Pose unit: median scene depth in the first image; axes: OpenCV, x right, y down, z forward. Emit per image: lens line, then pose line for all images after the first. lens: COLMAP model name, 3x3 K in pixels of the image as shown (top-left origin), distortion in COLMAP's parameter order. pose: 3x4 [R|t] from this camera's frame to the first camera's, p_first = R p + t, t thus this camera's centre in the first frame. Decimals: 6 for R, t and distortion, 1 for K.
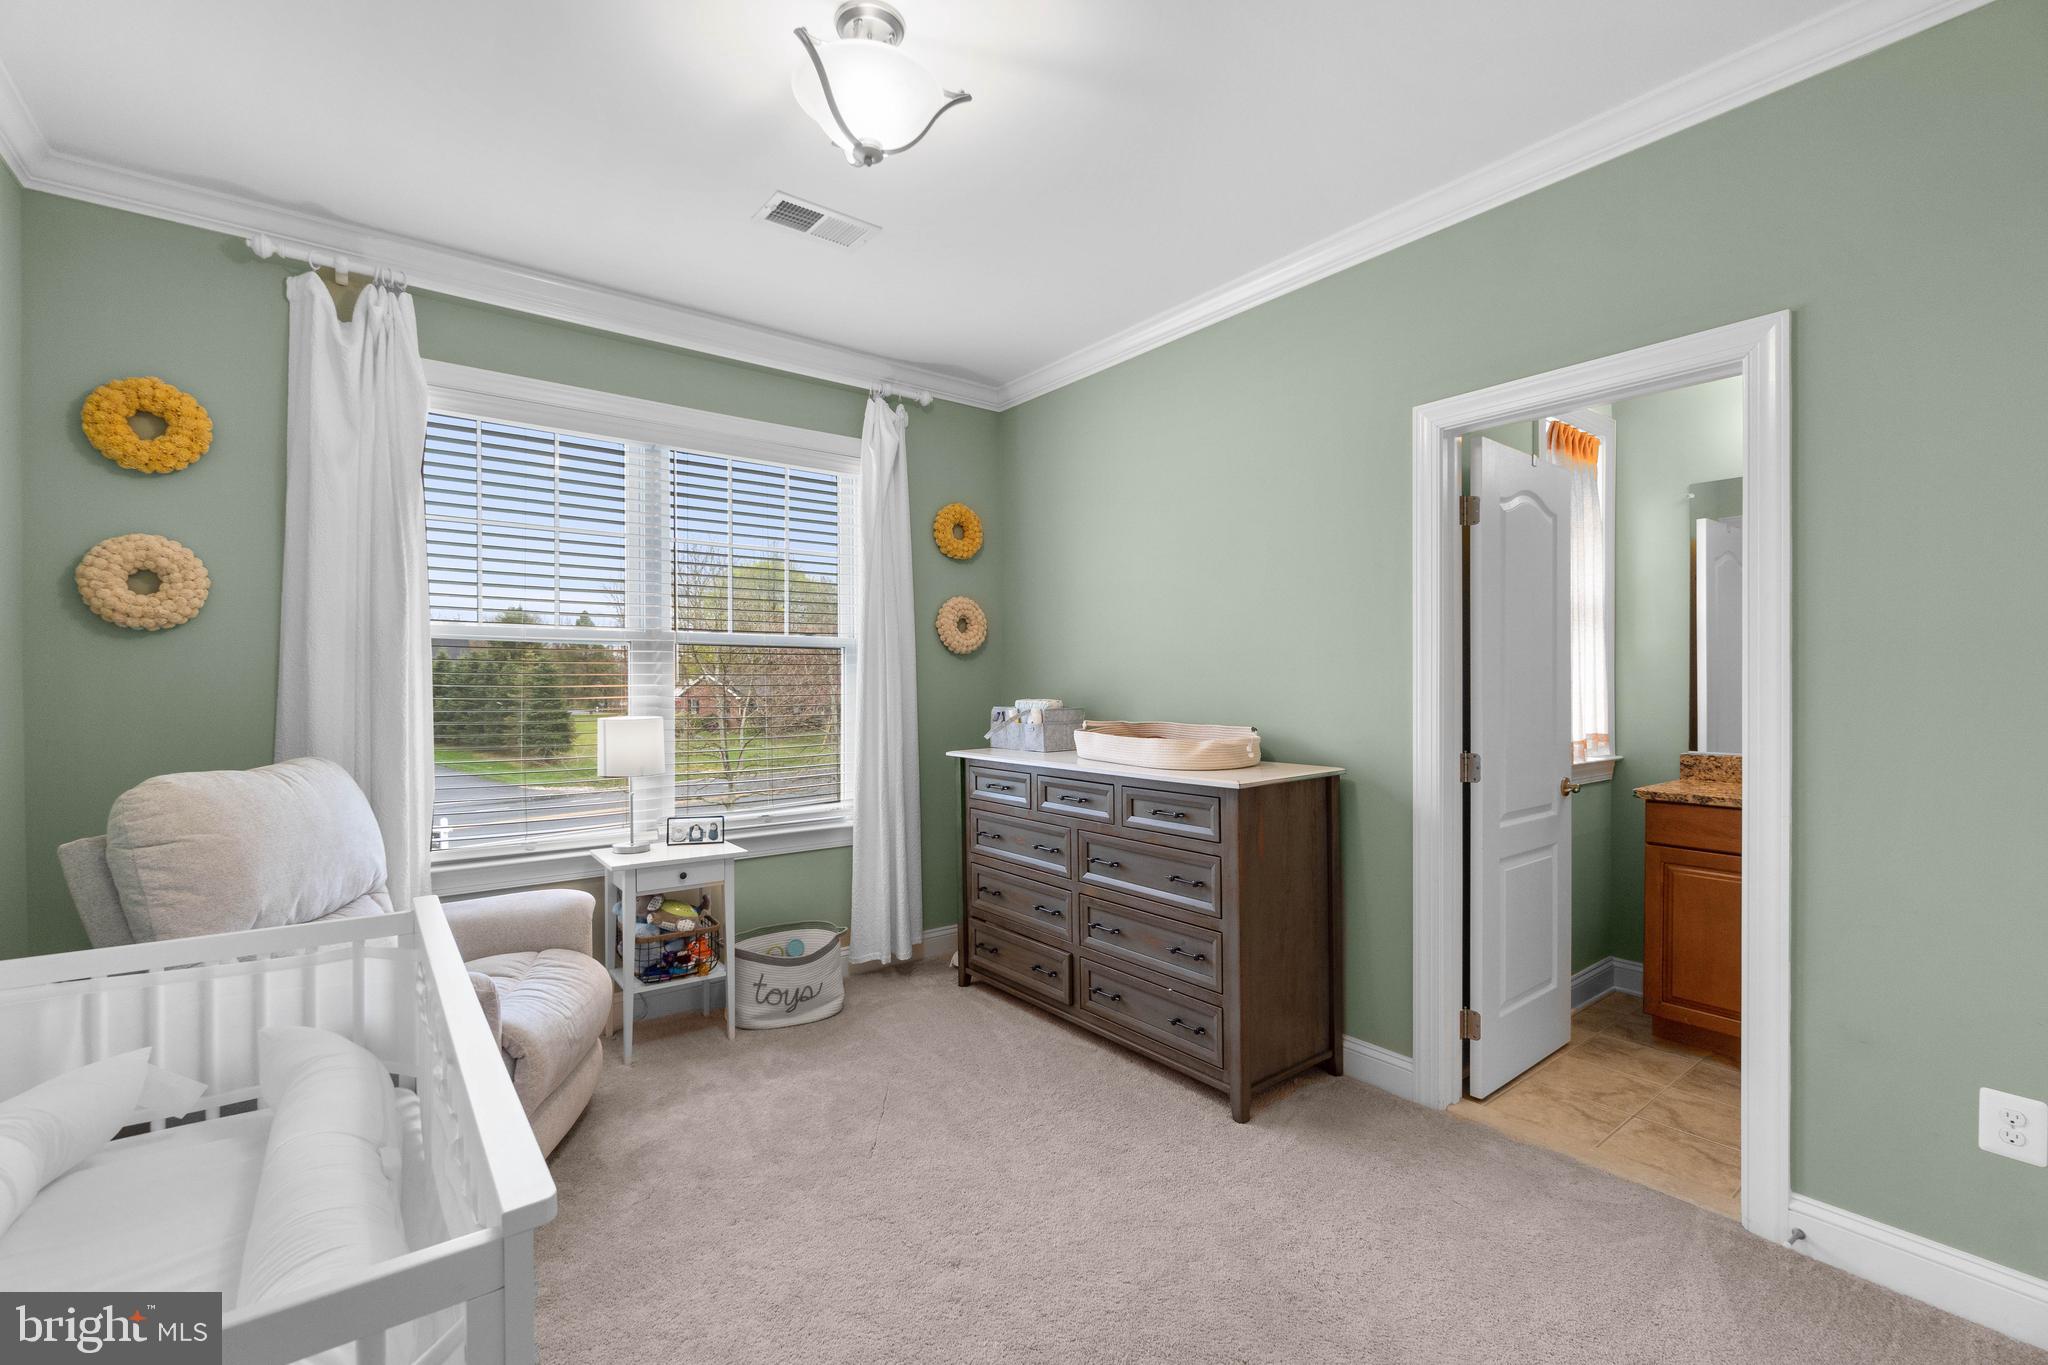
lens RADIAL K [[889.4, 0, 1024.3], [0, 889.4, 680.4], [0, 0, 1]] dist [-0.006869, 0.001602]
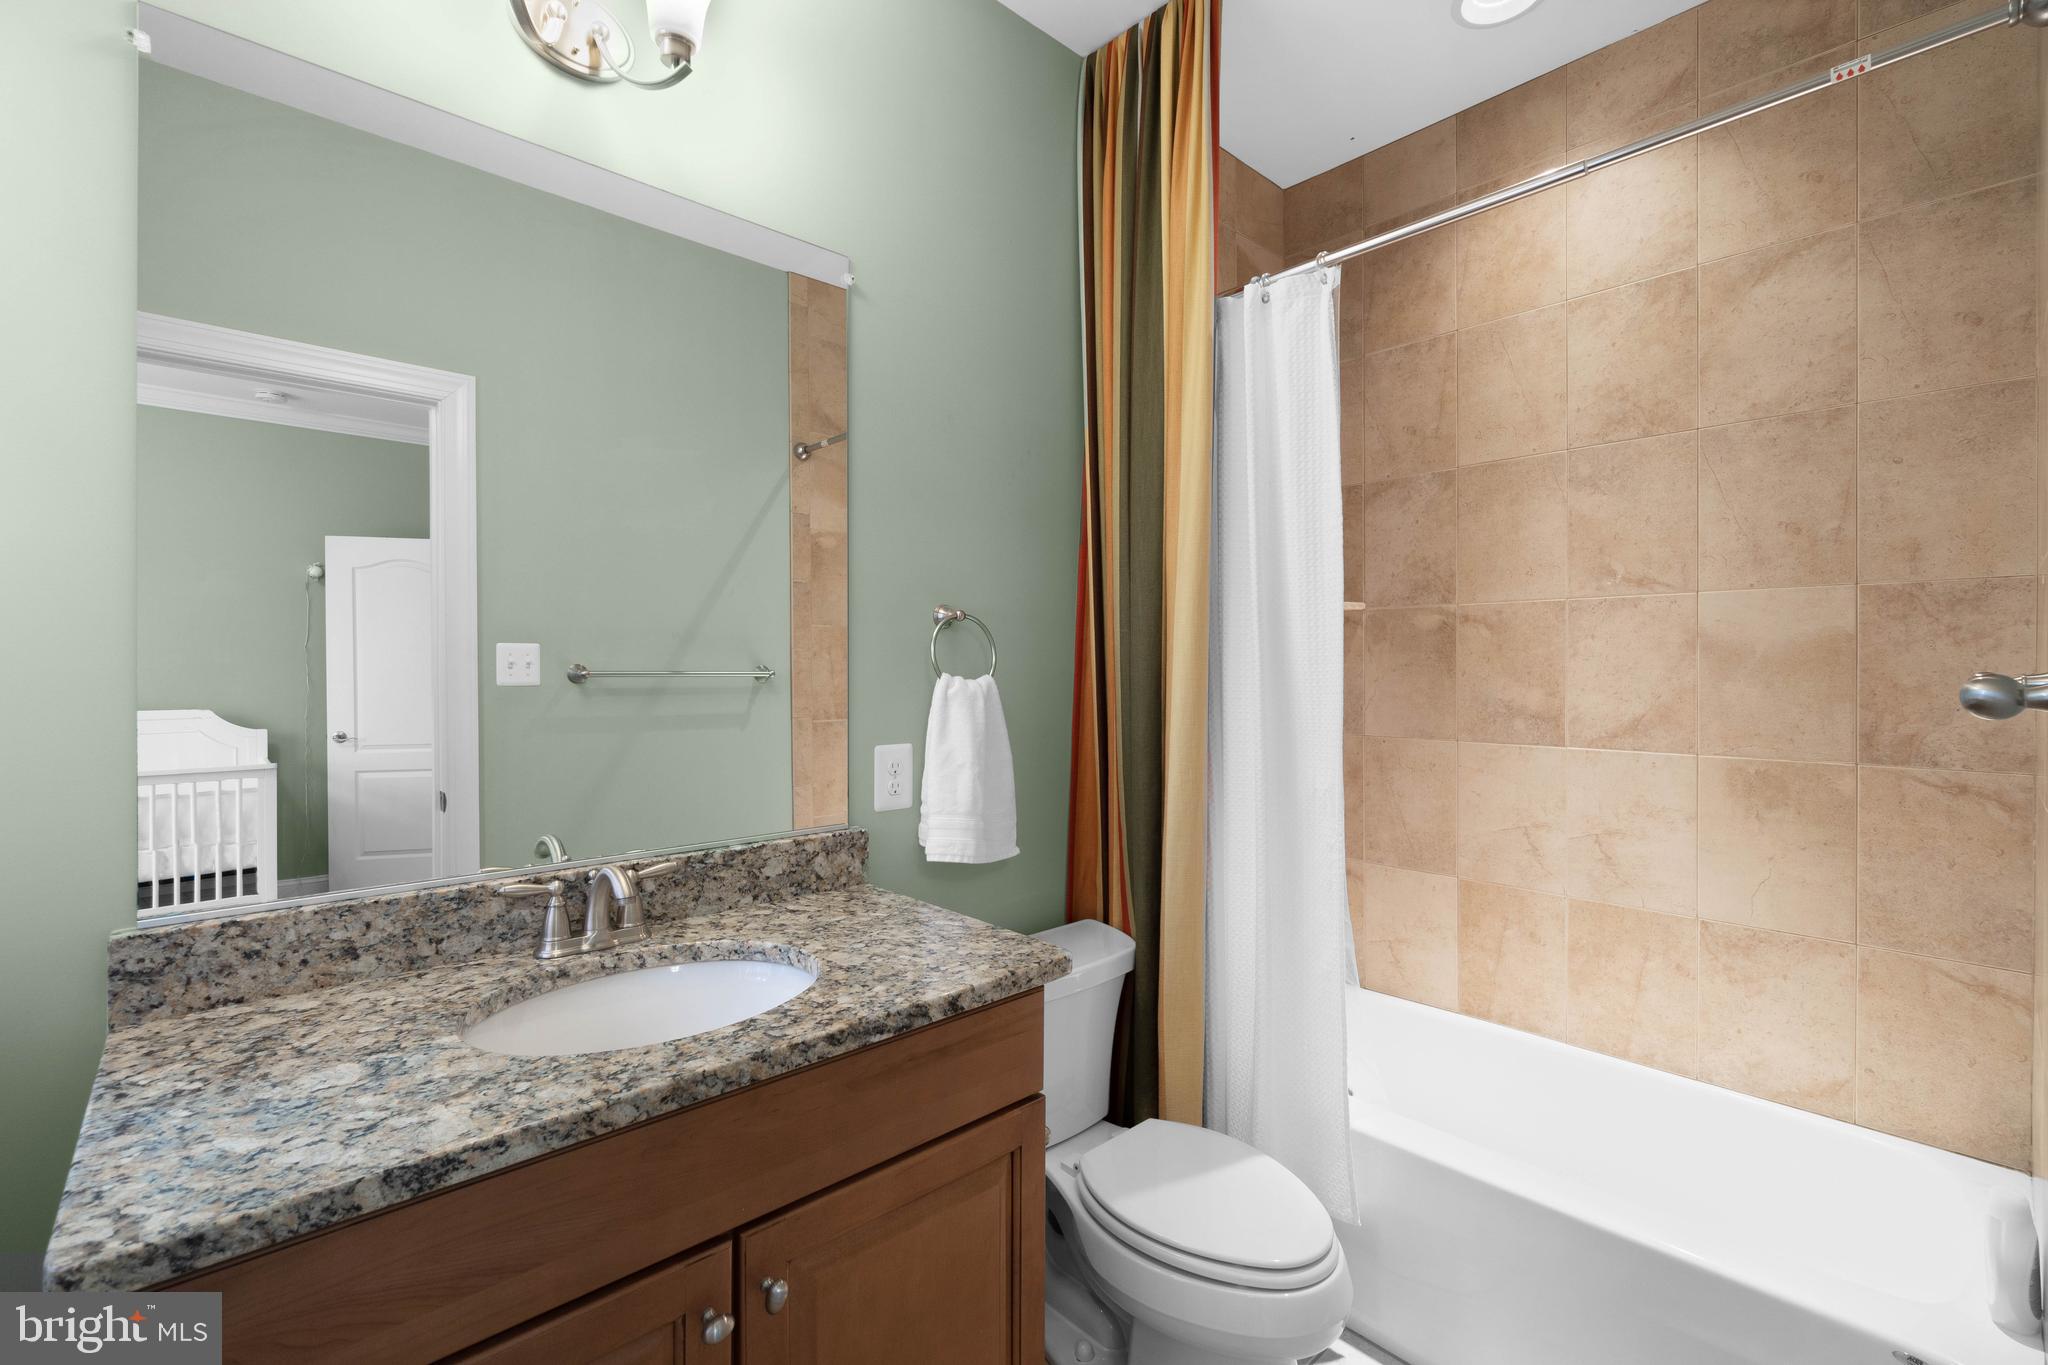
lens RADIAL K [[889.4, 0, 1023.7], [0, 889.4, 682.9], [0, 0, 1]] dist [-0.006869, 0.001602]
pose [[-0.070830, -0.003972, 0.997480, 0.453213], [-0.001025, 0.999992, 0.003909, 0.001167], [-0.997488, -0.000746, -0.070834, 0.749947]]
